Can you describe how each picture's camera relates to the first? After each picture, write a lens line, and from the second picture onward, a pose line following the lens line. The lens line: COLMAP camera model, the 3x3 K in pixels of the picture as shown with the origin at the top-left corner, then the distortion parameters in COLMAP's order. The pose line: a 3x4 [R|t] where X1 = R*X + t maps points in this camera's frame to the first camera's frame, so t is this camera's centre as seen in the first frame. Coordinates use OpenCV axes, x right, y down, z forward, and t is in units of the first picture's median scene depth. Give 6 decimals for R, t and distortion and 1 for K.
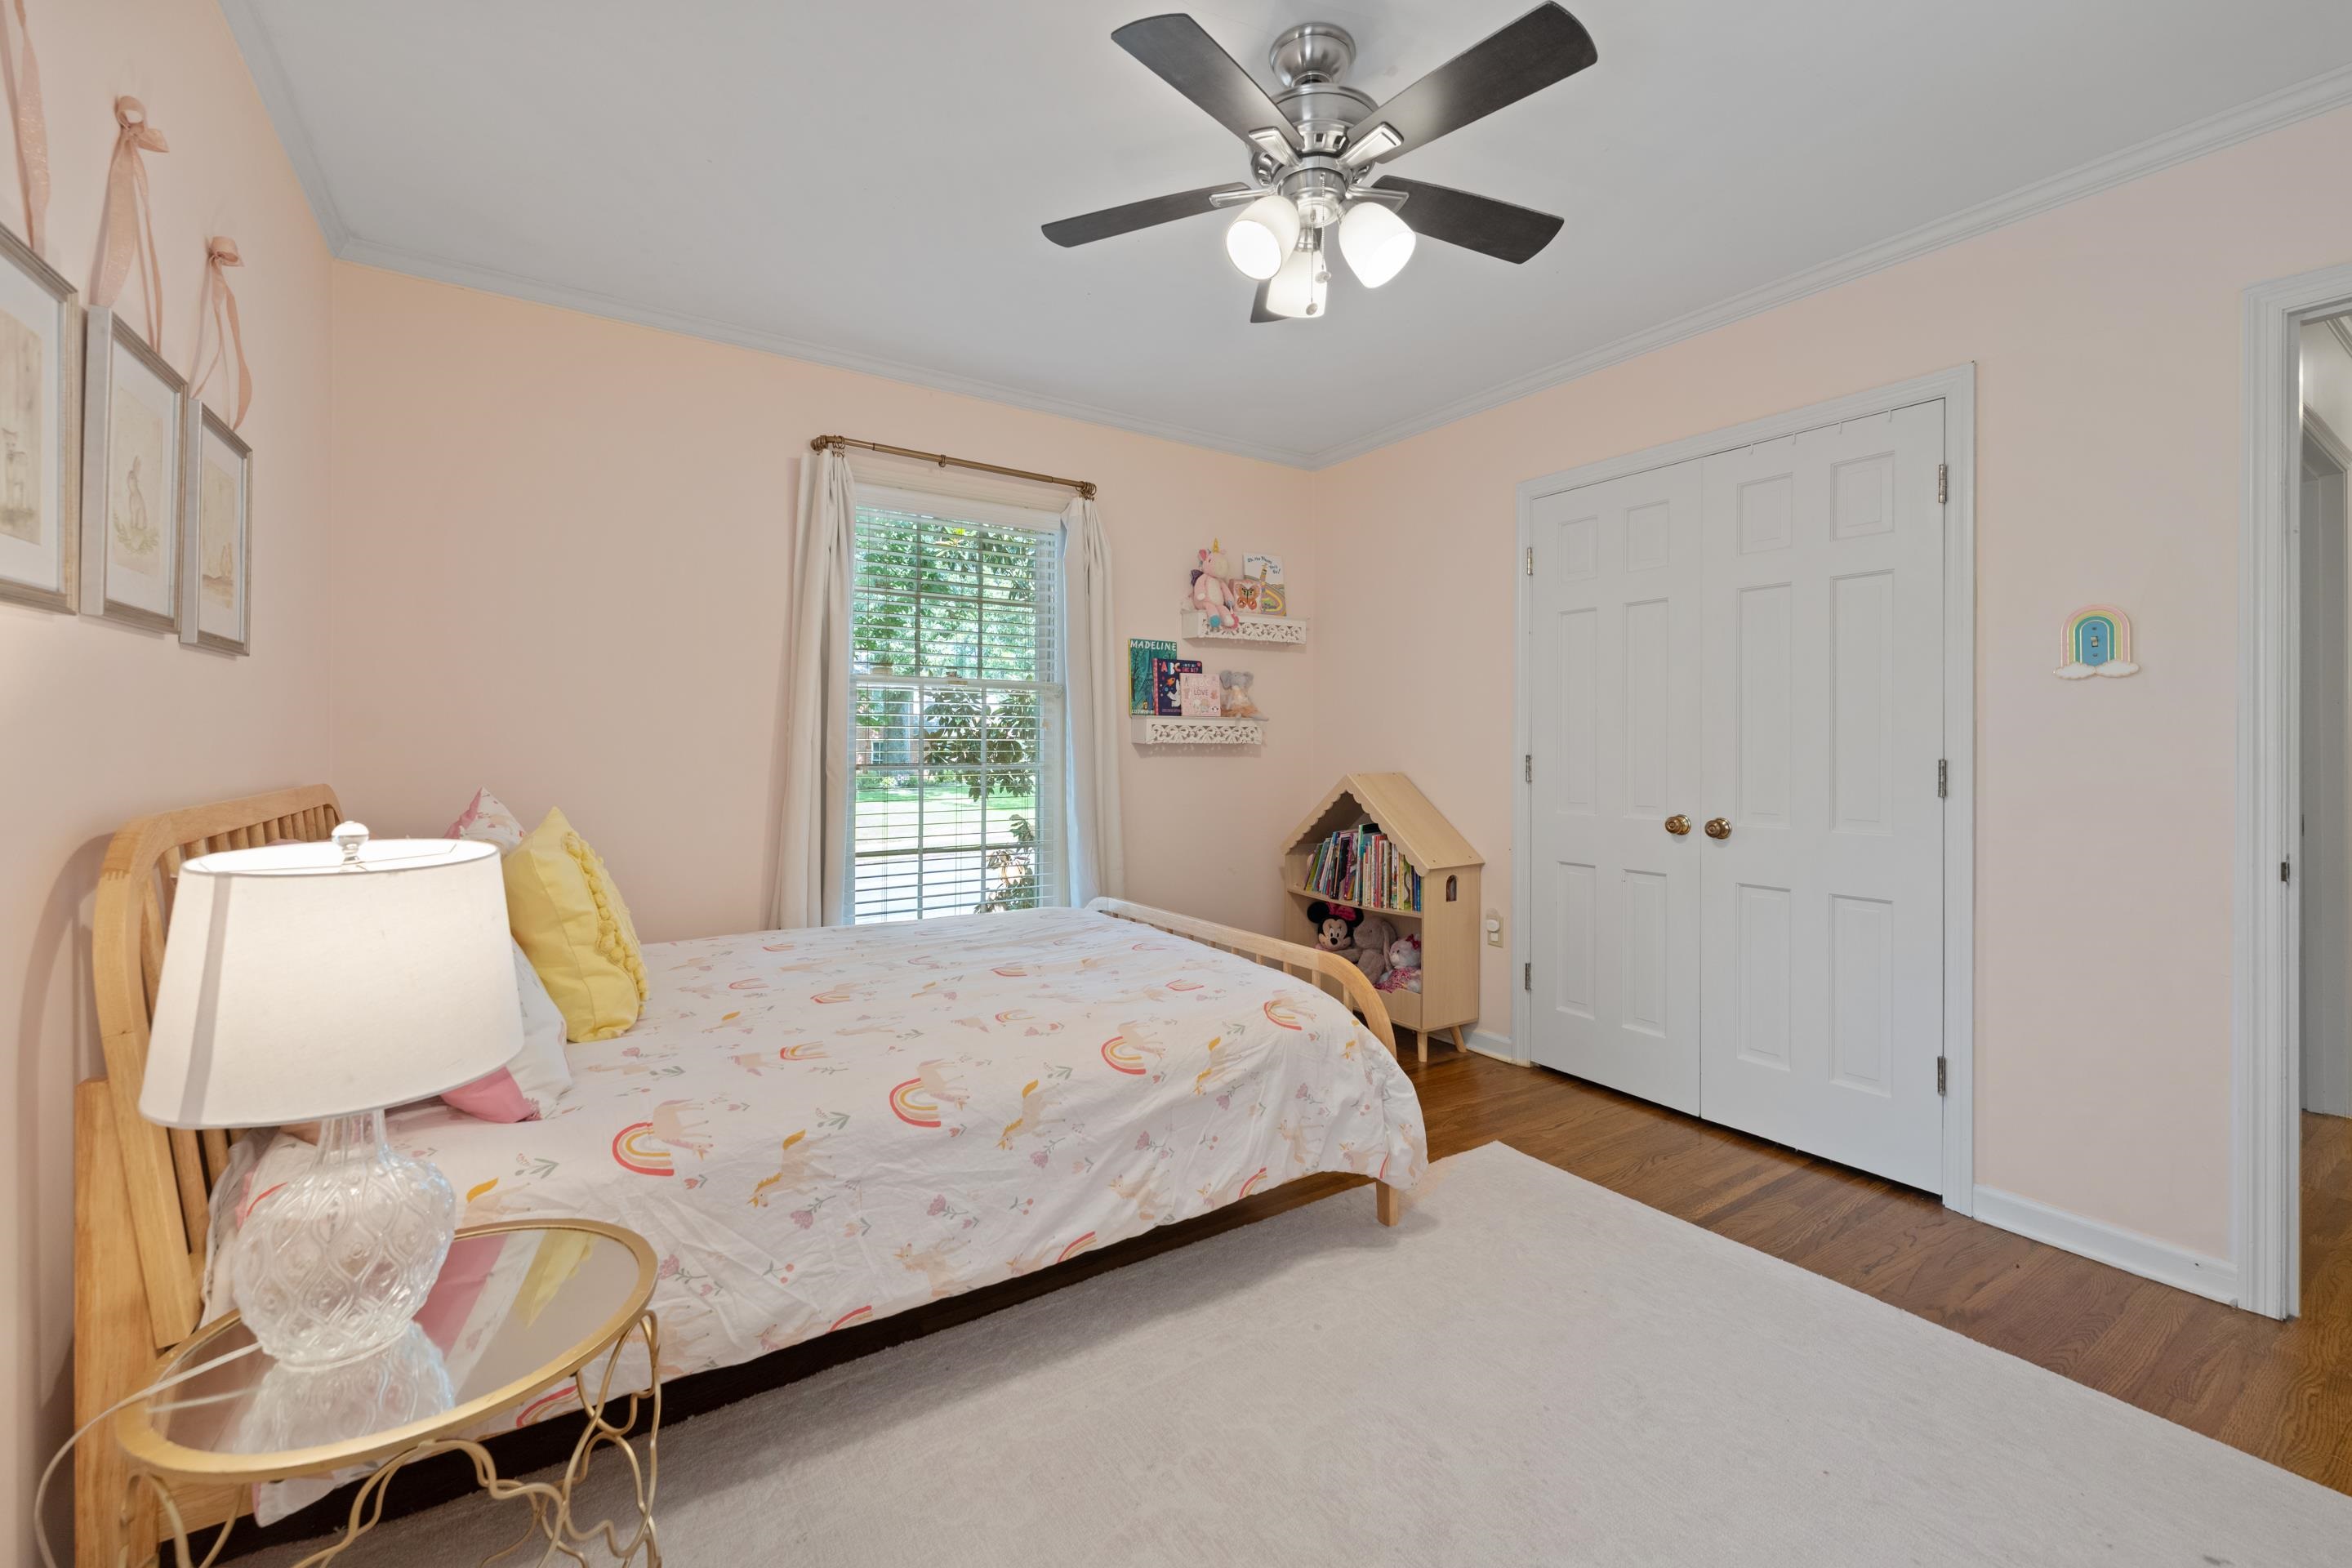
lens RADIAL K [[953.2, 0, 1160.6], [0, 953.2, 761.5], [0, 0, 1]] dist [-0.001517, -0.000487]
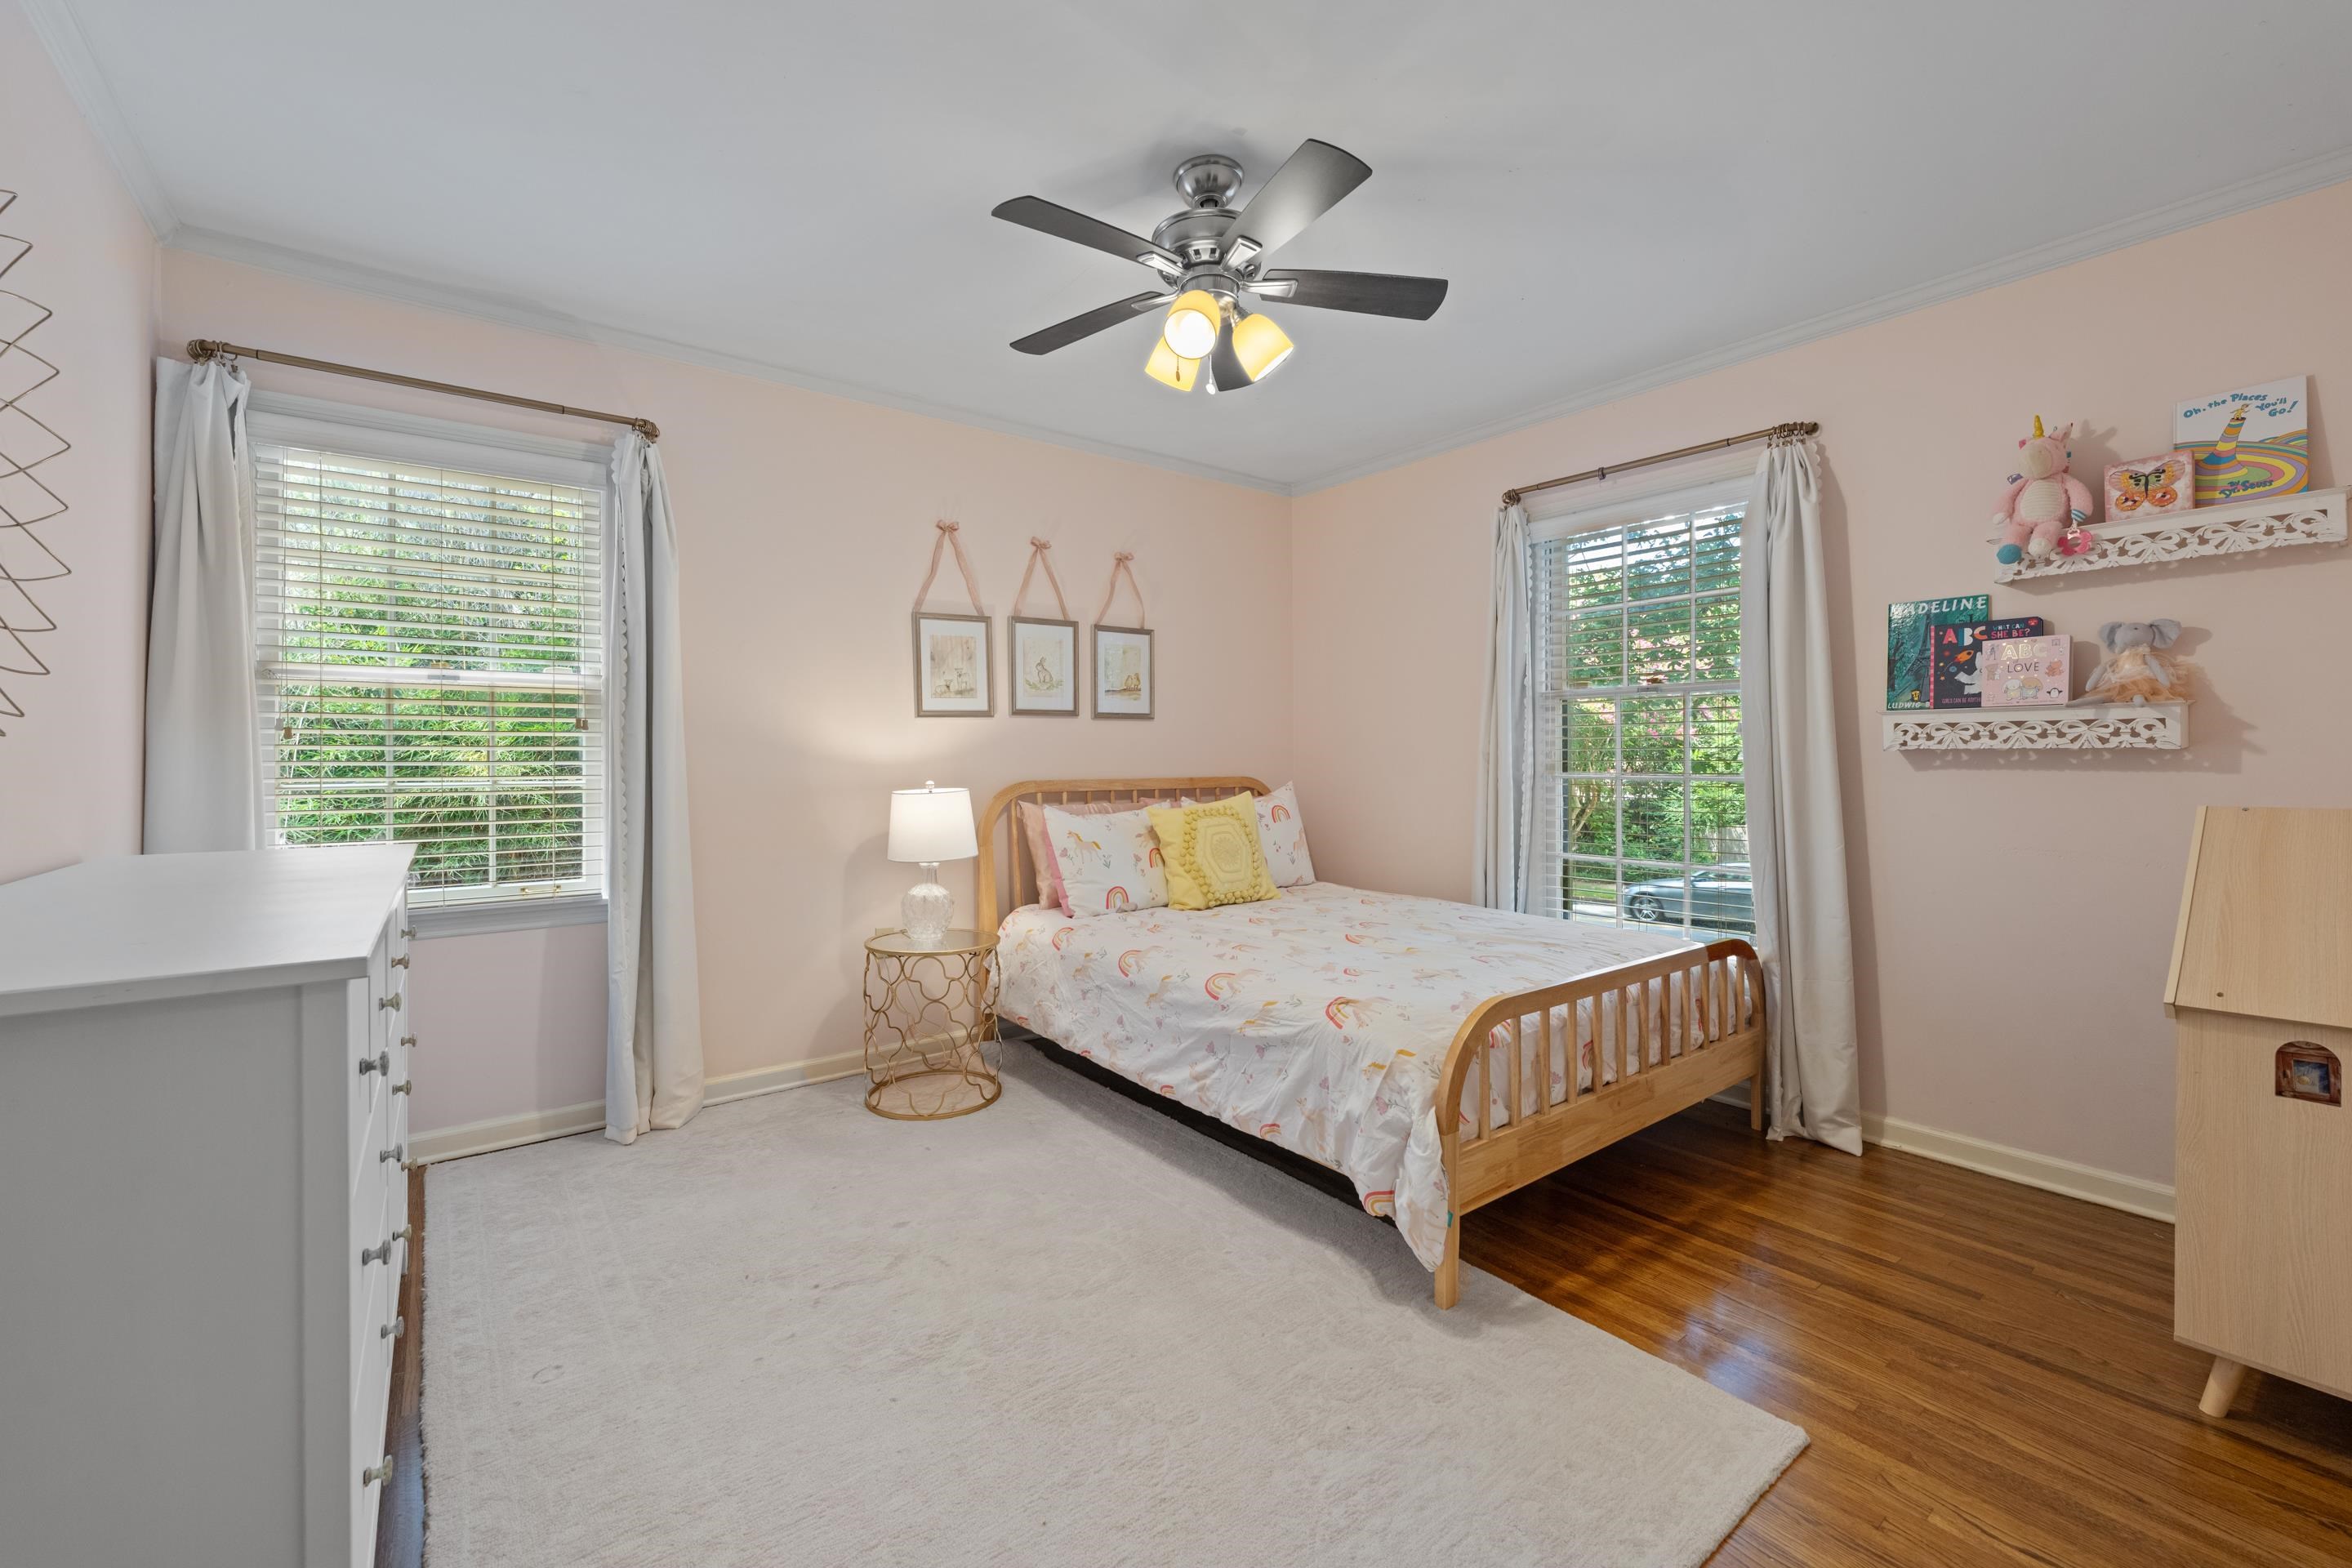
lens RADIAL K [[953.2, 0, 1160.6], [0, 953.2, 761.5], [0, 0, 1]] dist [-0.001517, -0.000487]
pose [[0.071592, 0.001523, -0.997433, 0.644342], [-0.012239, 0.999925, 0.000649, -0.004272], [0.997359, 0.012161, 0.071605, 0.401248]]
